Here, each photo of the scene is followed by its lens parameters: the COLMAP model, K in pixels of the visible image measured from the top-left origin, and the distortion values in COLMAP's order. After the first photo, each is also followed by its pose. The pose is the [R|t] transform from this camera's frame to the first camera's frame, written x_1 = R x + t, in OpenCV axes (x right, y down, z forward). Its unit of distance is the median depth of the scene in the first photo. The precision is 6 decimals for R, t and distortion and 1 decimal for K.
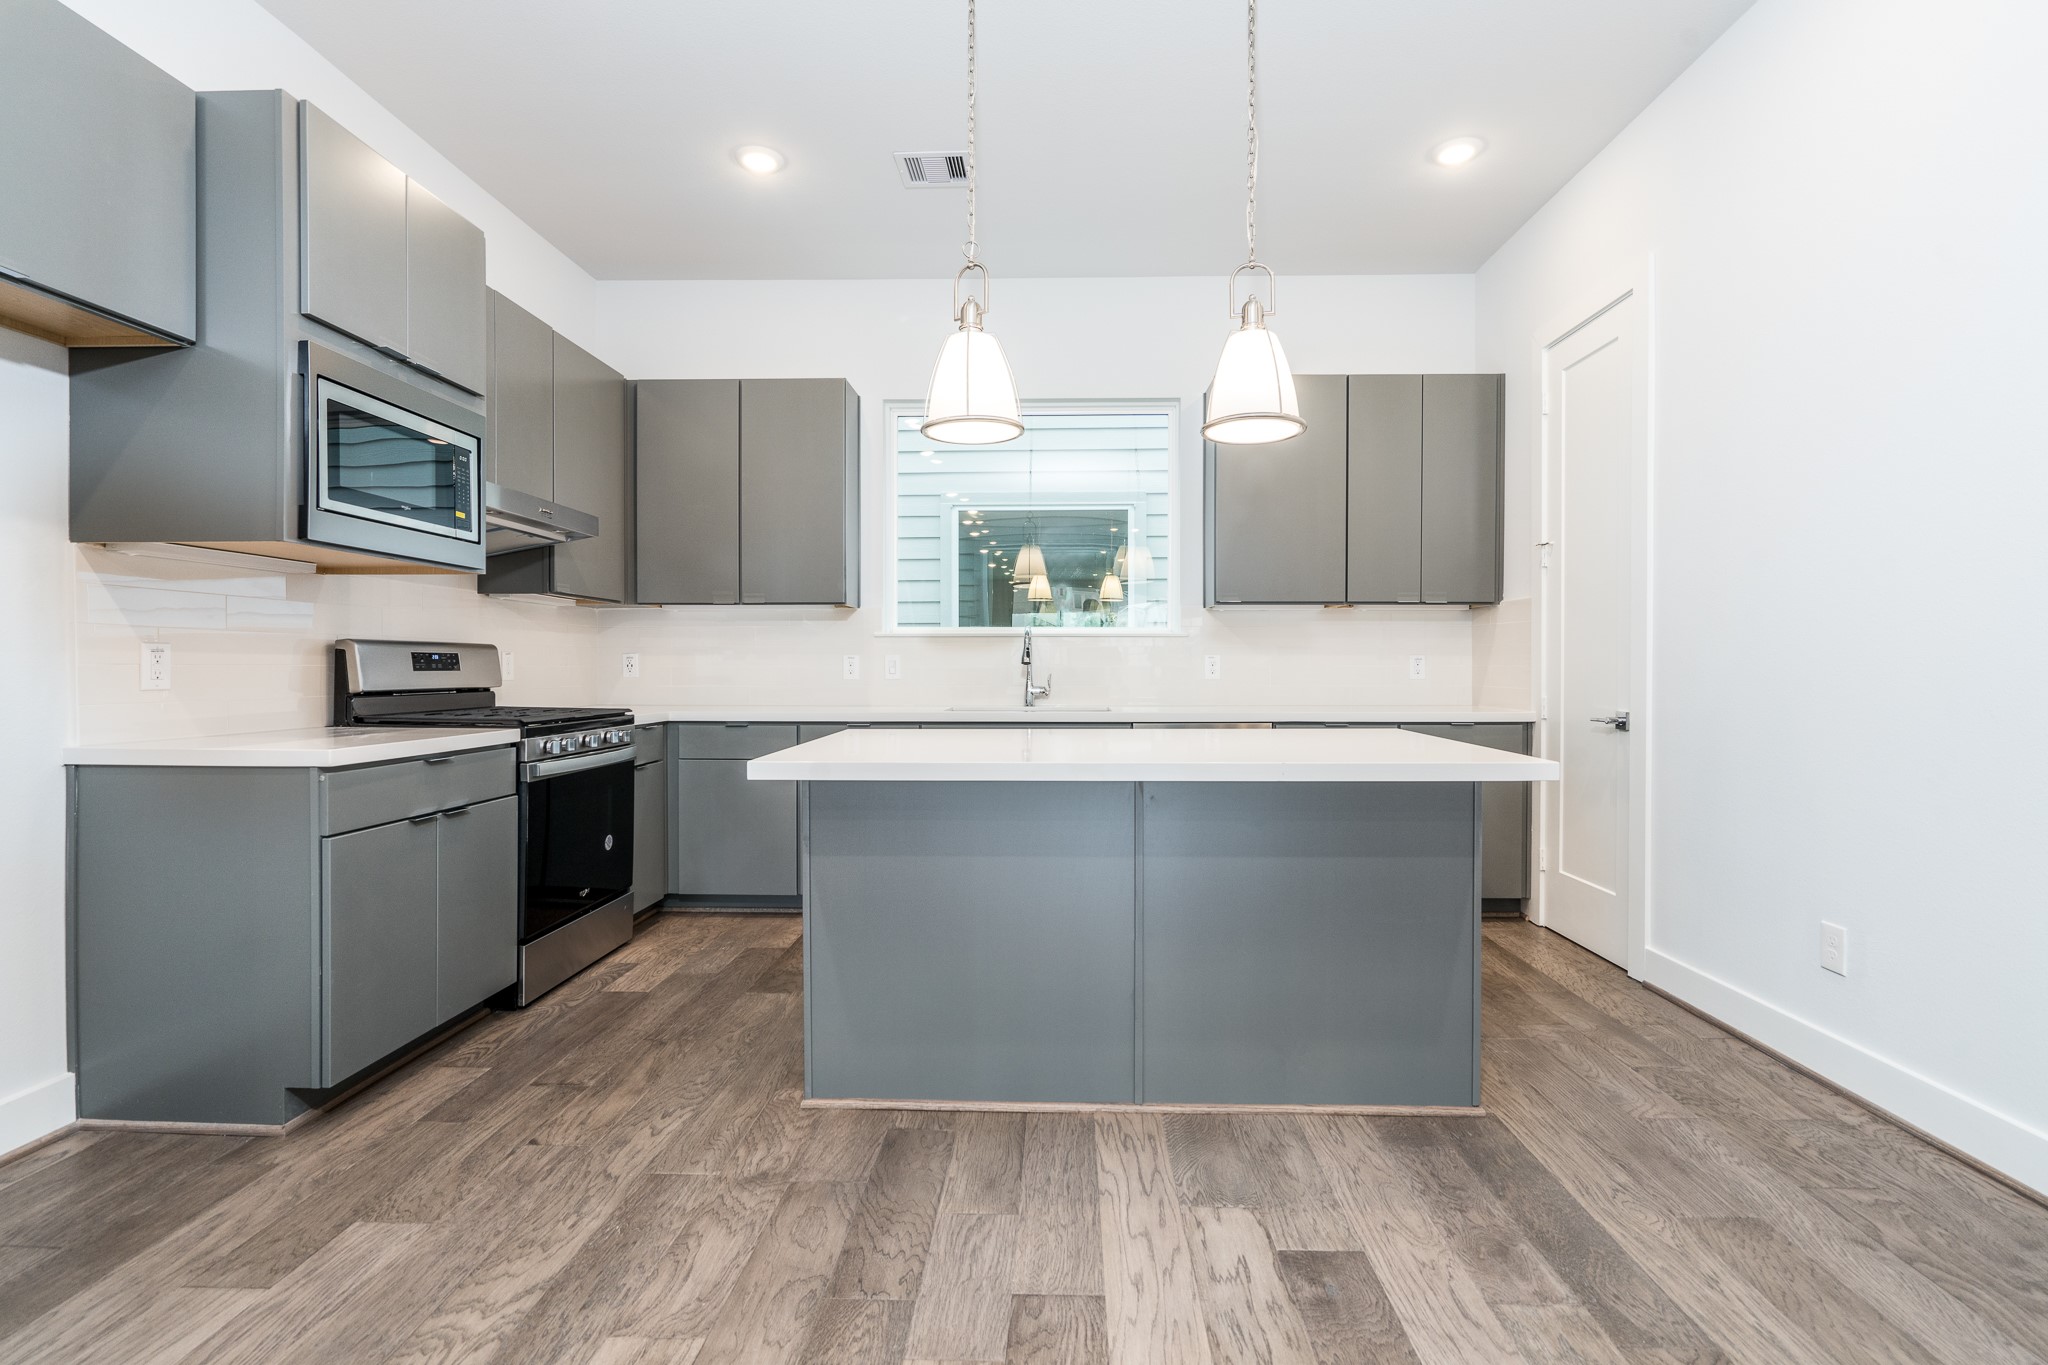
lens RADIAL K [[933.4, 0, 1026.5], [0, 933.4, 674.7], [0, 0, 1]] dist [-0.003129, 0.000454]
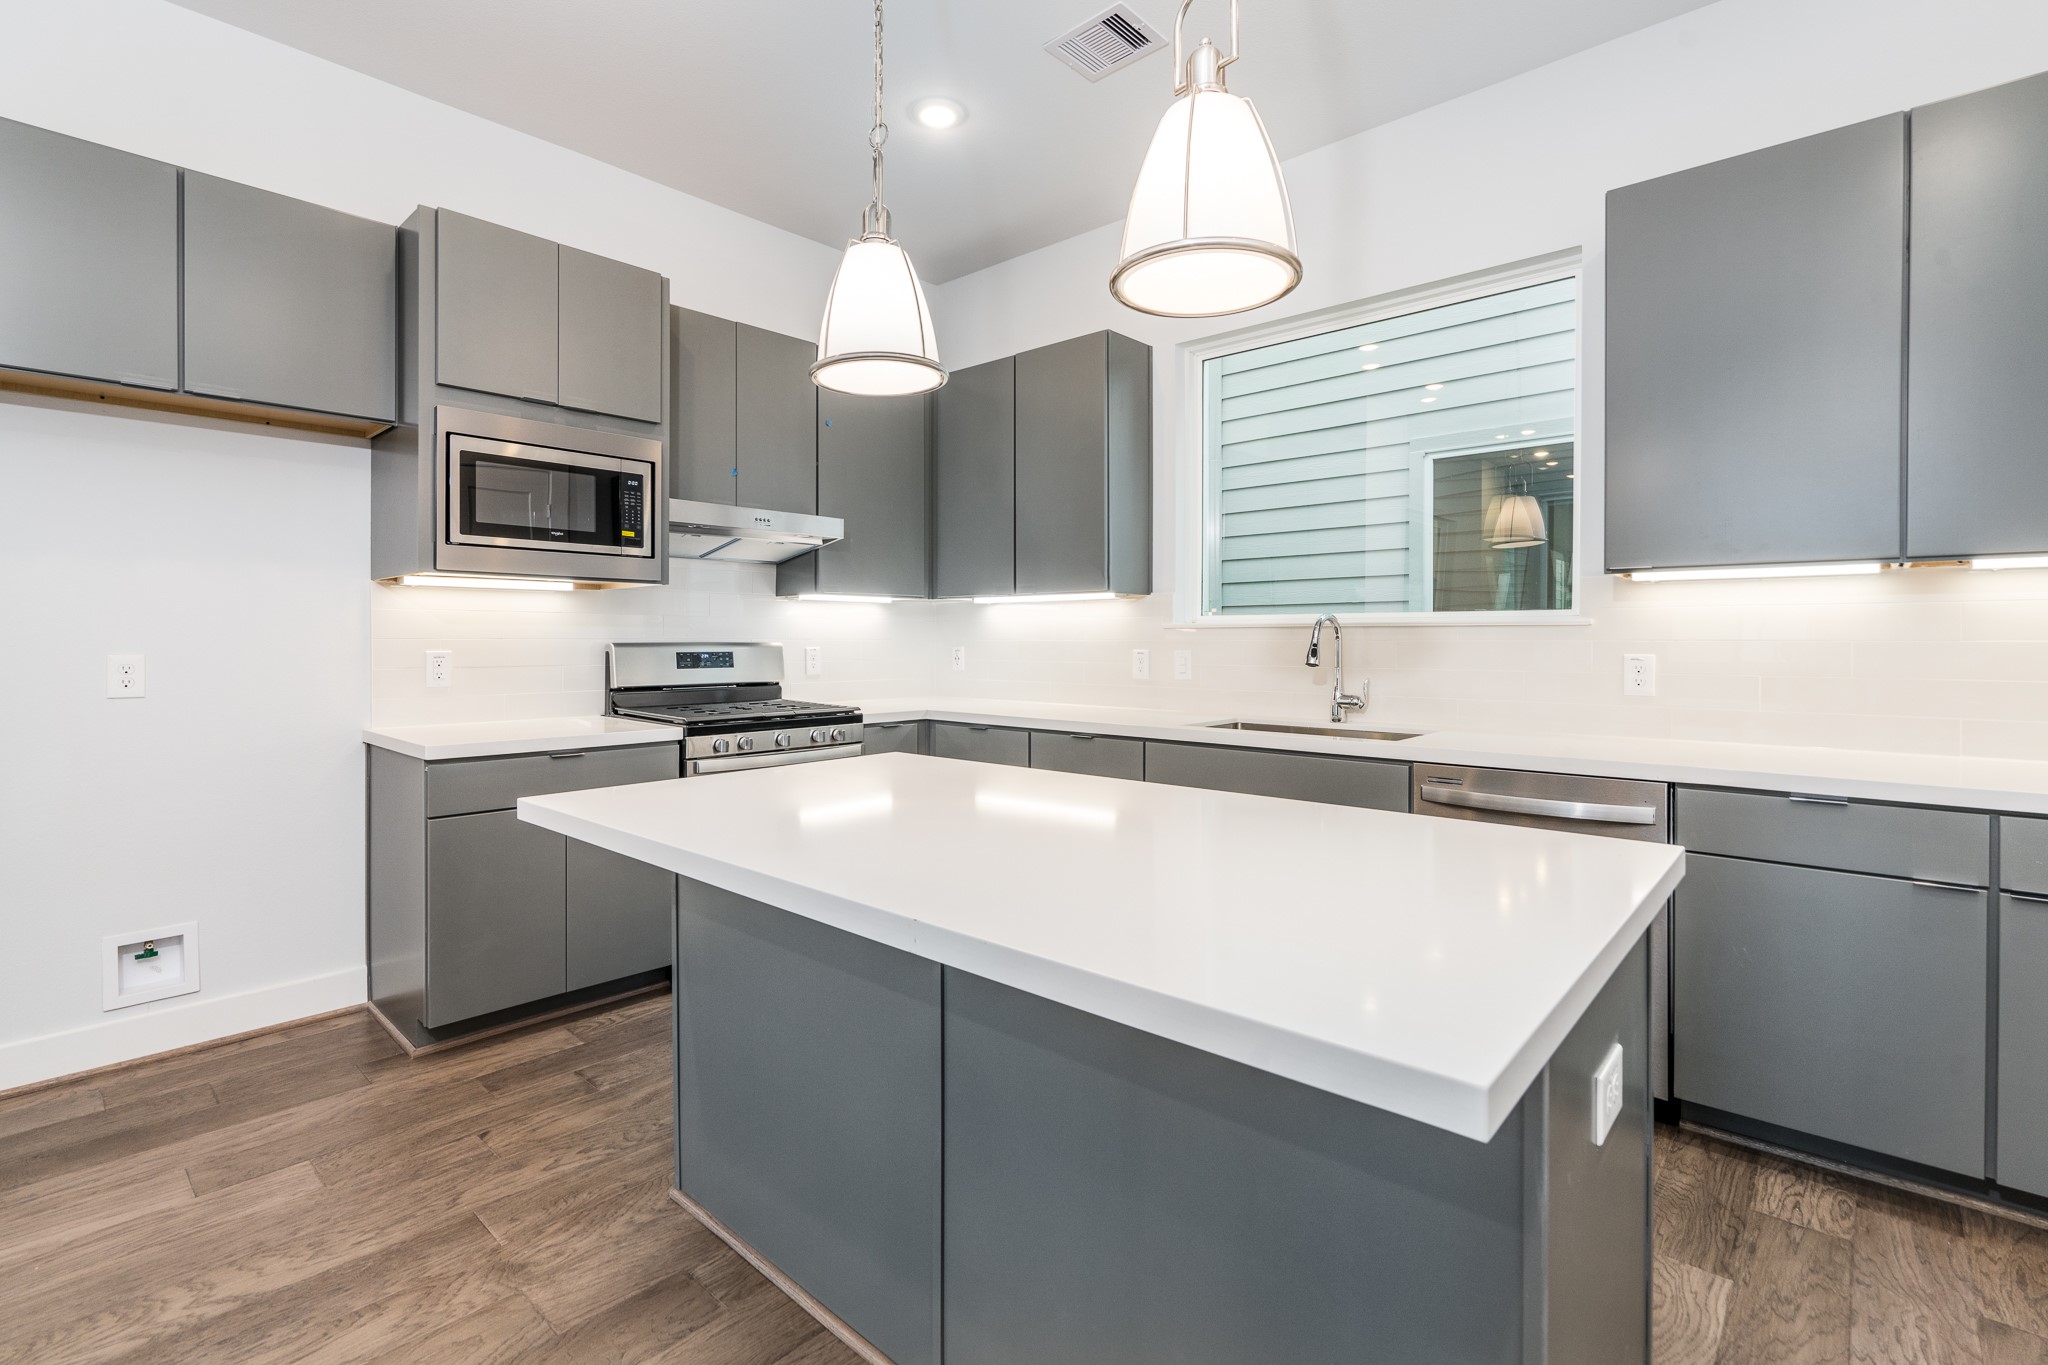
lens RADIAL K [[932.7, 0, 1025.5], [0, 932.7, 639.9], [0, 0, 1]] dist [-0.000896, -0.000391]
pose [[0.758650, 0.002819, -0.651493, 0.581085], [-0.007174, 0.999966, -0.004027, -0.052678], [0.651459, 0.007729, 0.758644, 0.562879]]
